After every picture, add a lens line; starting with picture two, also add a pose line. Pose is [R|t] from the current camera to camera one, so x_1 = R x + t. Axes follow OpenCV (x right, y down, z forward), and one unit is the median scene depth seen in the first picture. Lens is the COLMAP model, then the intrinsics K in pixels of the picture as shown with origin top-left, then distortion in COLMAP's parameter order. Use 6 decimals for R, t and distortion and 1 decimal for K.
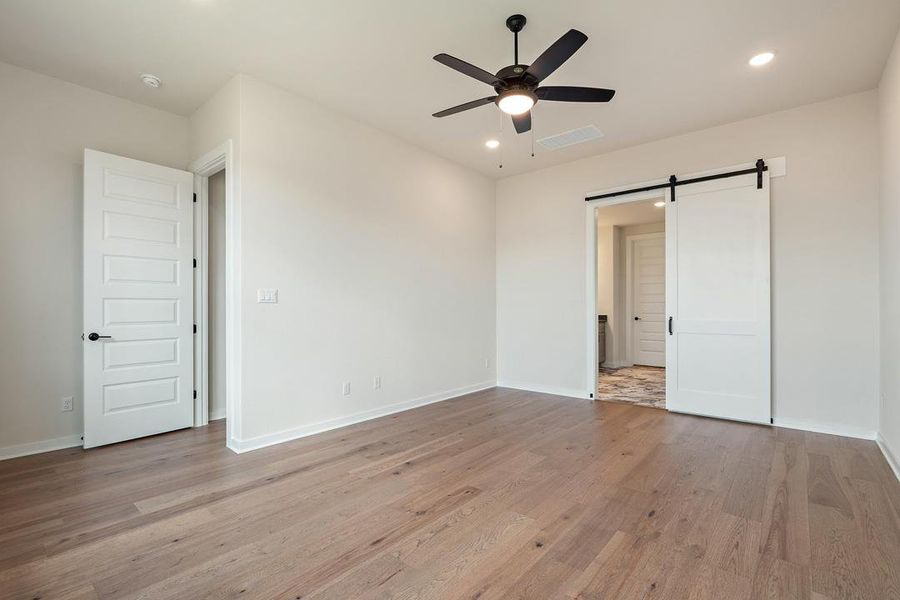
lens RADIAL K [[411.3, 0, 446.9], [0, 411.3, 306.3], [0, 0, 1]] dist [-0.000038, -0.006673]
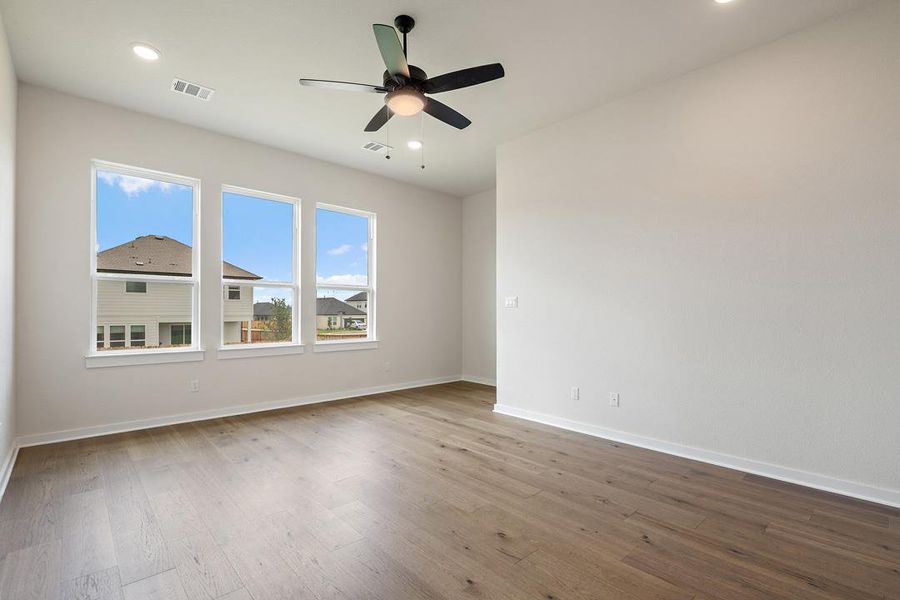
lens RADIAL K [[411.3, 0, 446.9], [0, 411.3, 306.3], [0, 0, 1]] dist [-0.000038, -0.006673]
pose [[-0.116826, -0.007940, -0.993121, 0.919304], [-0.002995, 0.999966, -0.007642, 0.002298], [0.993148, 0.002081, -0.116846, 0.977553]]
